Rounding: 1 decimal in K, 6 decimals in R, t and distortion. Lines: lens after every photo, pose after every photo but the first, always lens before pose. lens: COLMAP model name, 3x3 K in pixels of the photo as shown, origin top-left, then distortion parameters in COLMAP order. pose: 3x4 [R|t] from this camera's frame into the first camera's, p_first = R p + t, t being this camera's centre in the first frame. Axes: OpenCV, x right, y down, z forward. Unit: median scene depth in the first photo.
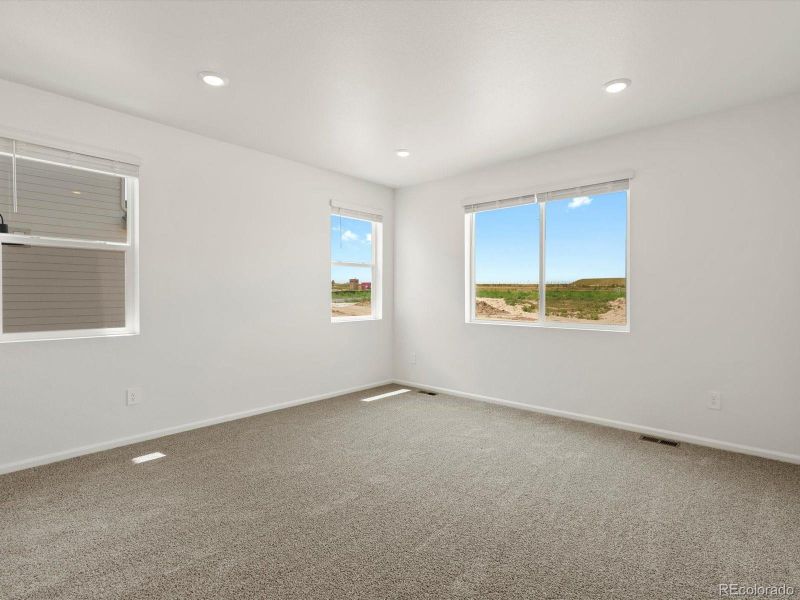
lens RADIAL K [[405.4, 0, 396.7], [0, 405.4, 297.7], [0, 0, 1]] dist [-0.008596, 0.002240]
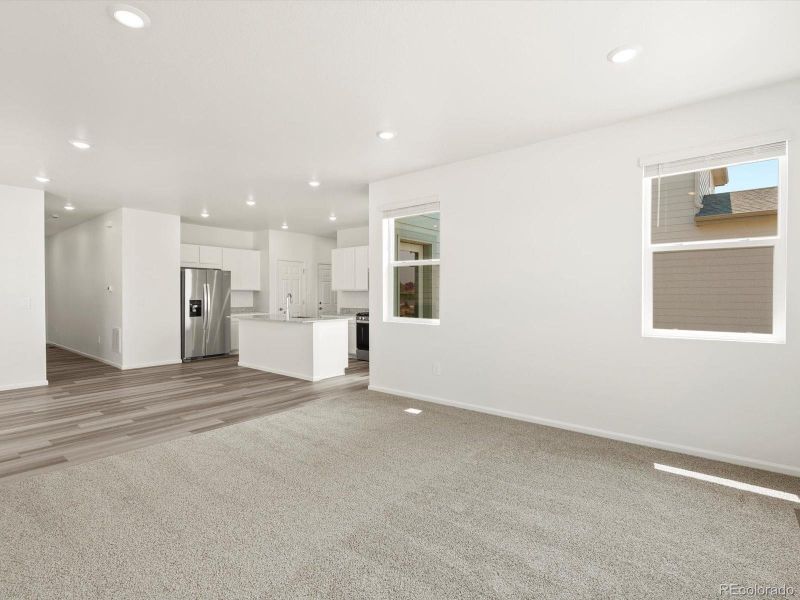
lens RADIAL K [[405.4, 0, 400.5], [0, 405.4, 298.5], [0, 0, 1]] dist [-0.008596, 0.002240]
pose [[0.050415, 0.005232, -0.998715, 6.191398], [-0.007603, 0.999959, 0.004855, -0.031821], [0.998699, 0.007349, 0.050452, 6.853138]]
